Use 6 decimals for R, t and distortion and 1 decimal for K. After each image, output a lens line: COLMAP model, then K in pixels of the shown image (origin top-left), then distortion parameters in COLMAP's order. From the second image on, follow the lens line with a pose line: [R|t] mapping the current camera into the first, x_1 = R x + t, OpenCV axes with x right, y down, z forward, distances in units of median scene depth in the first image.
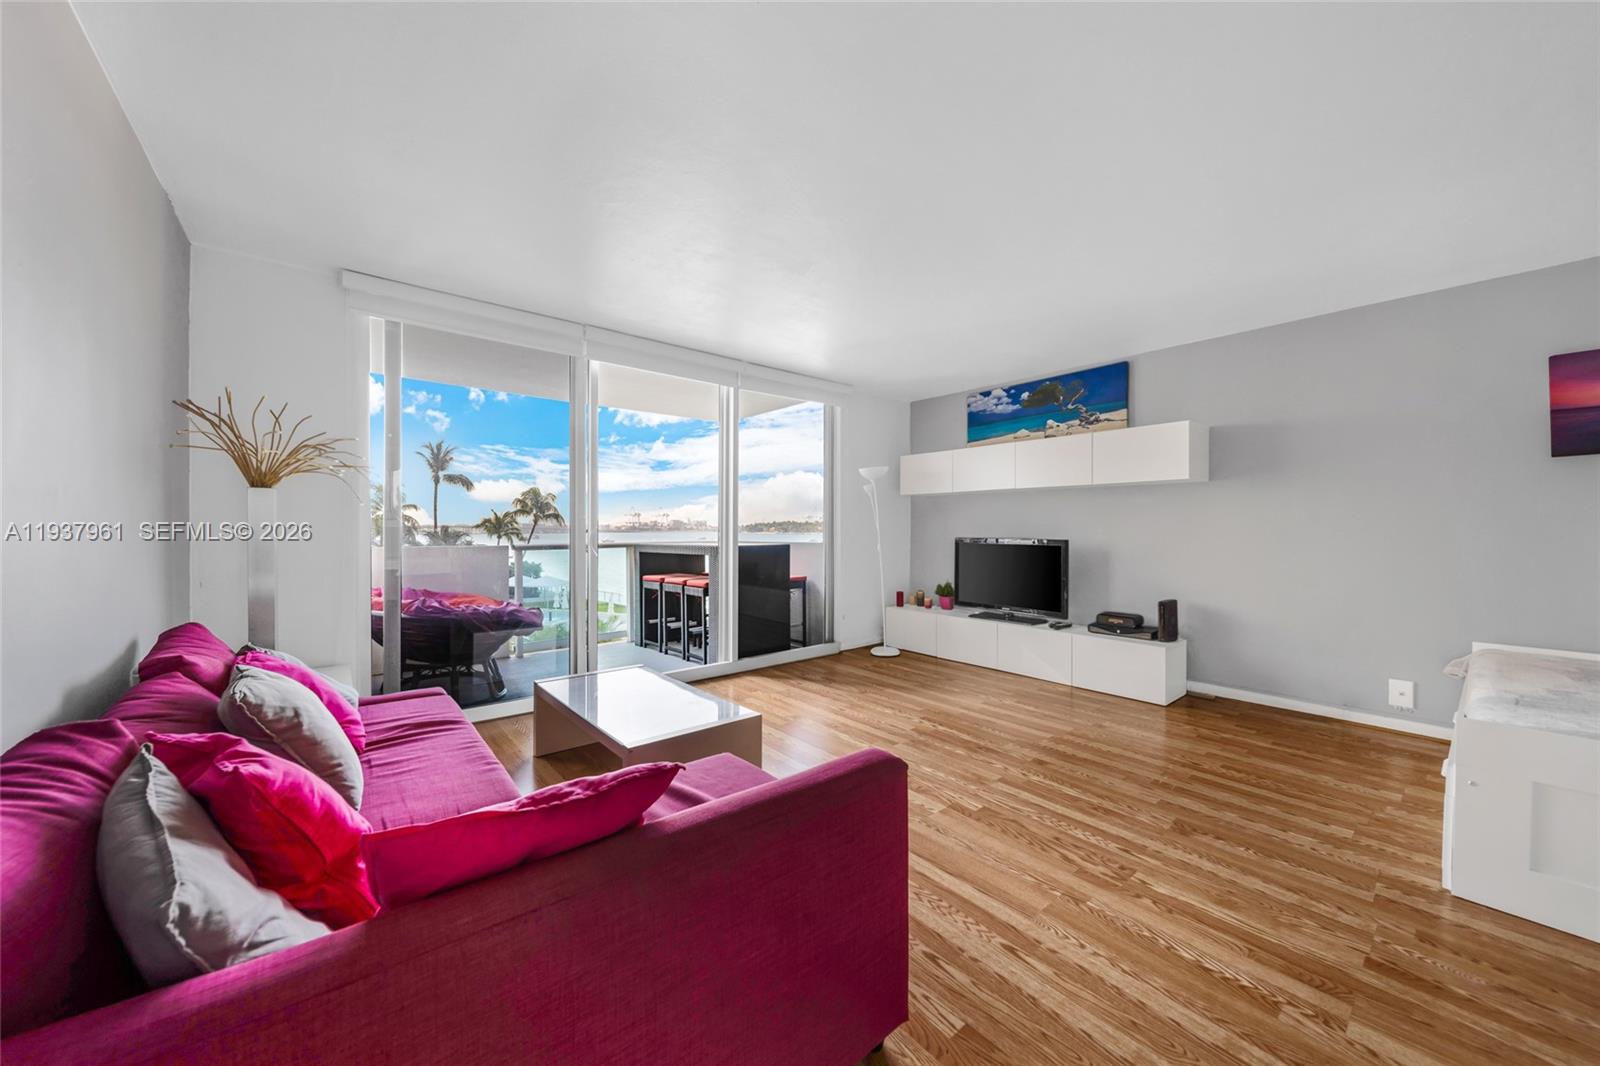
lens RADIAL K [[559.5, 0, 787.5], [0, 559.5, 544.9], [0, 0, 1]] dist [0.010487, -0.003972]
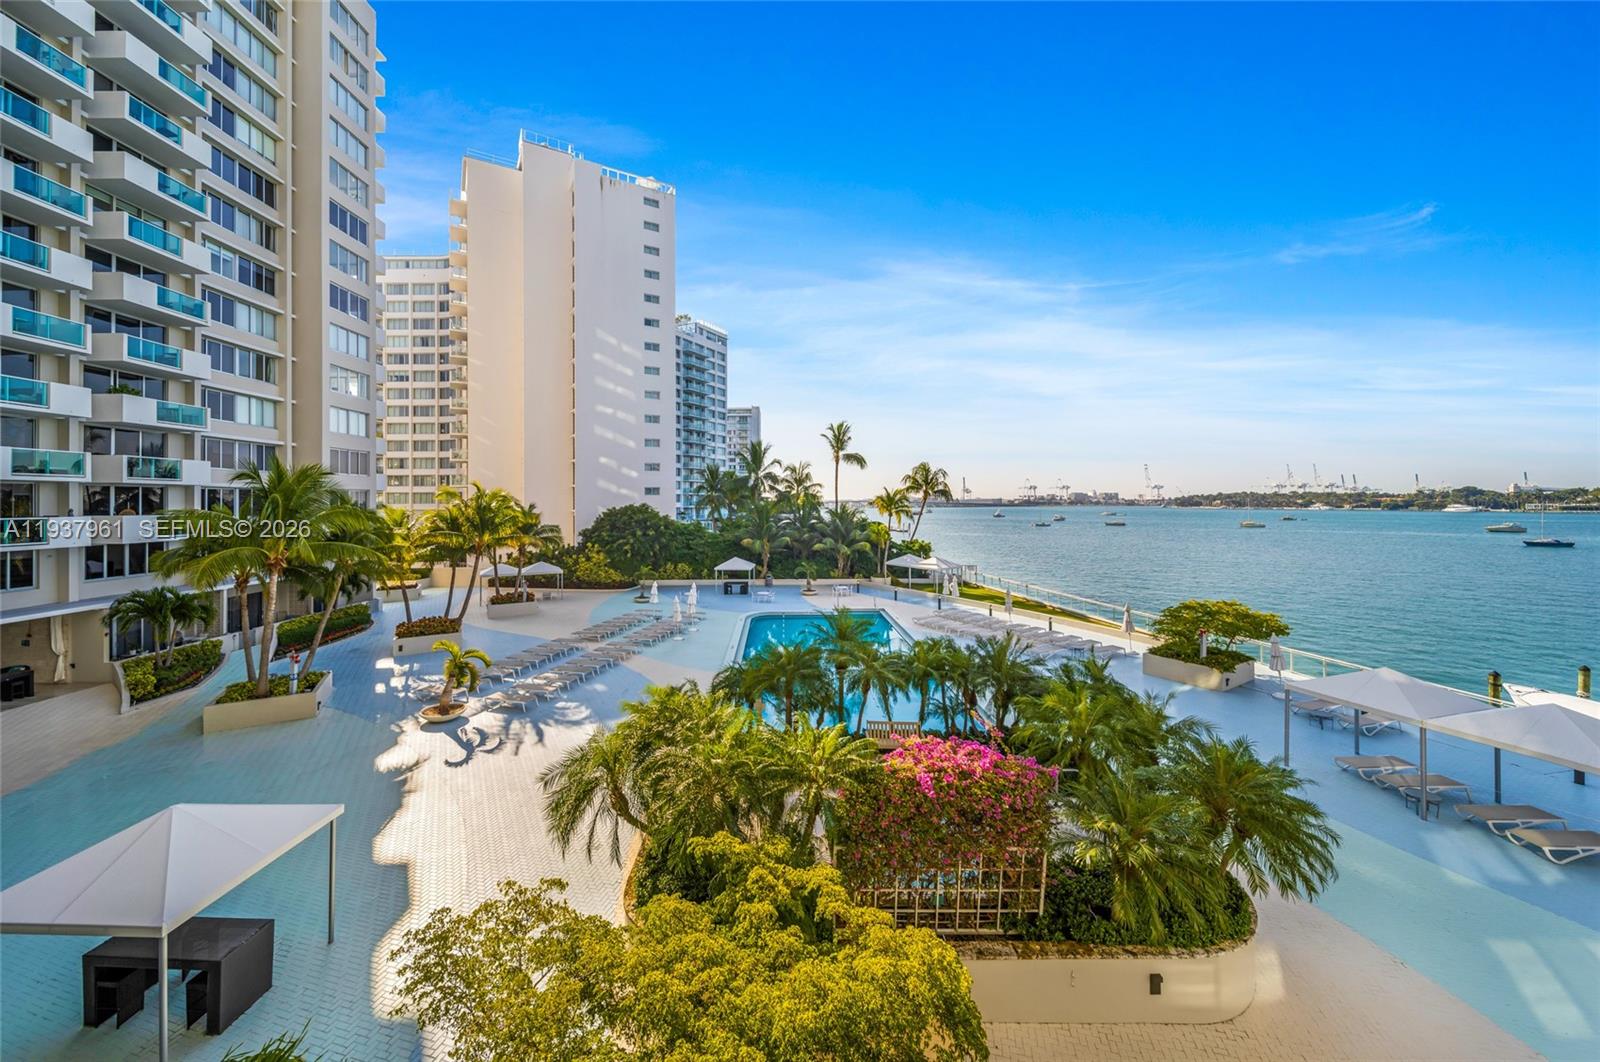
lens RADIAL K [[559.5, 0, 788.1], [0, 559.5, 485.3], [0, 0, 1]] dist [0.010487, -0.003972]
pose [[0.784478, -0.020739, -0.619810, -0.468389], [-0.015331, 0.998487, -0.052815, -0.121884], [0.619968, 0.050935, 0.782973, 1.277758]]
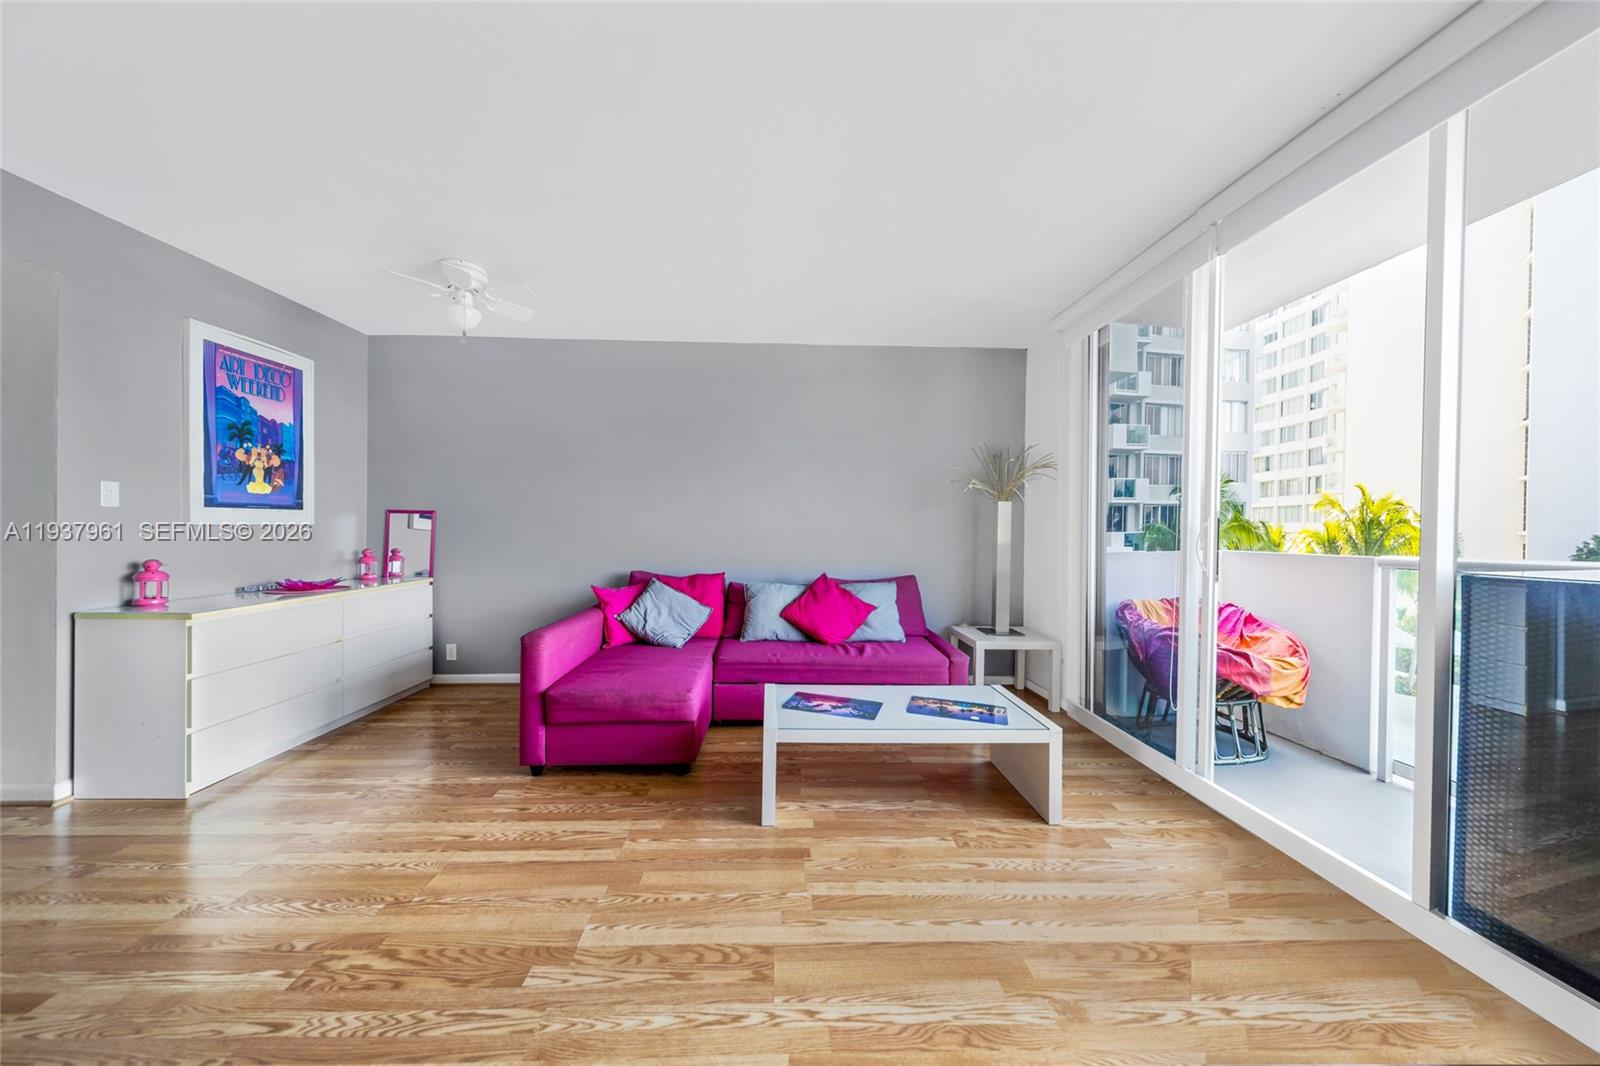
lens RADIAL K [[559.5, 0, 783.5], [0, 559.5, 528.2], [0, 0, 1]] dist [0.010487, -0.003972]
pose [[-0.612644, -0.003819, -0.790350, 0.370663], [-0.034733, 0.999152, 0.022096, -0.022450], [0.789596, 0.040988, -0.612257, 0.887797]]
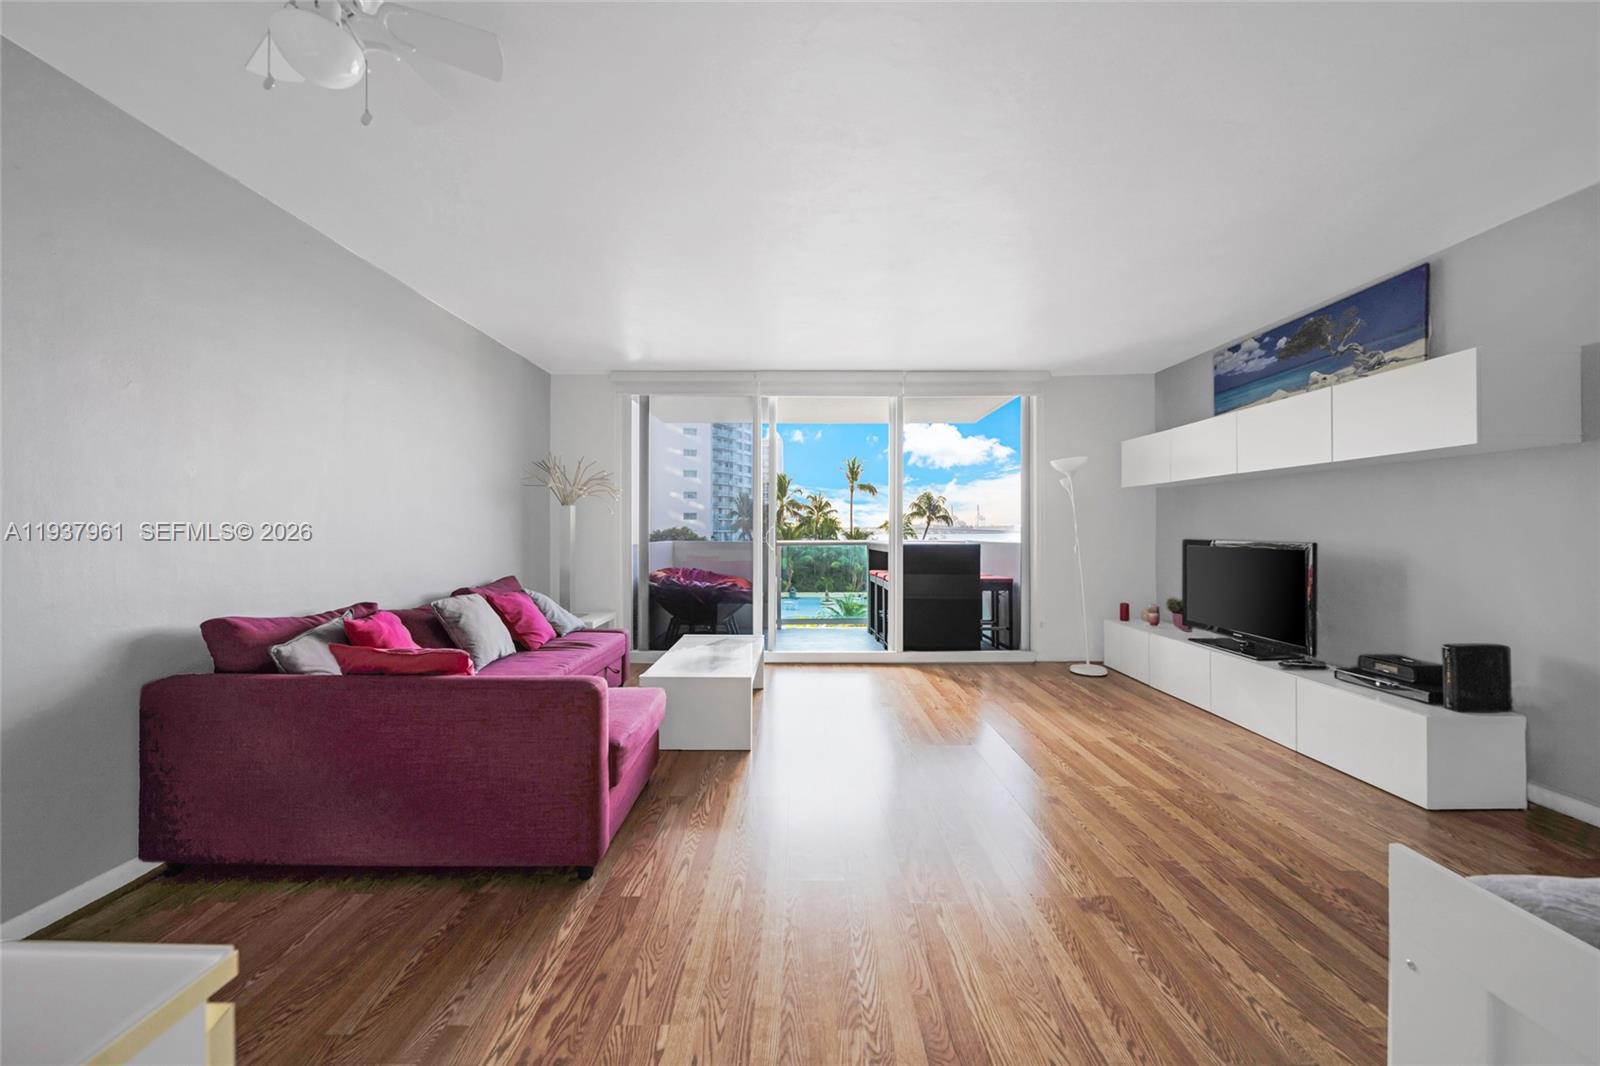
lens RADIAL K [[559.5, 0, 796.9], [0, 559.5, 529.5], [0, 0, 1]] dist [0.010487, -0.003972]
pose [[0.771994, -0.001564, -0.635628, 0.465117], [-0.016456, 0.999613, -0.022446, 0.001040], [0.635417, 0.027788, 0.771669, 0.058316]]
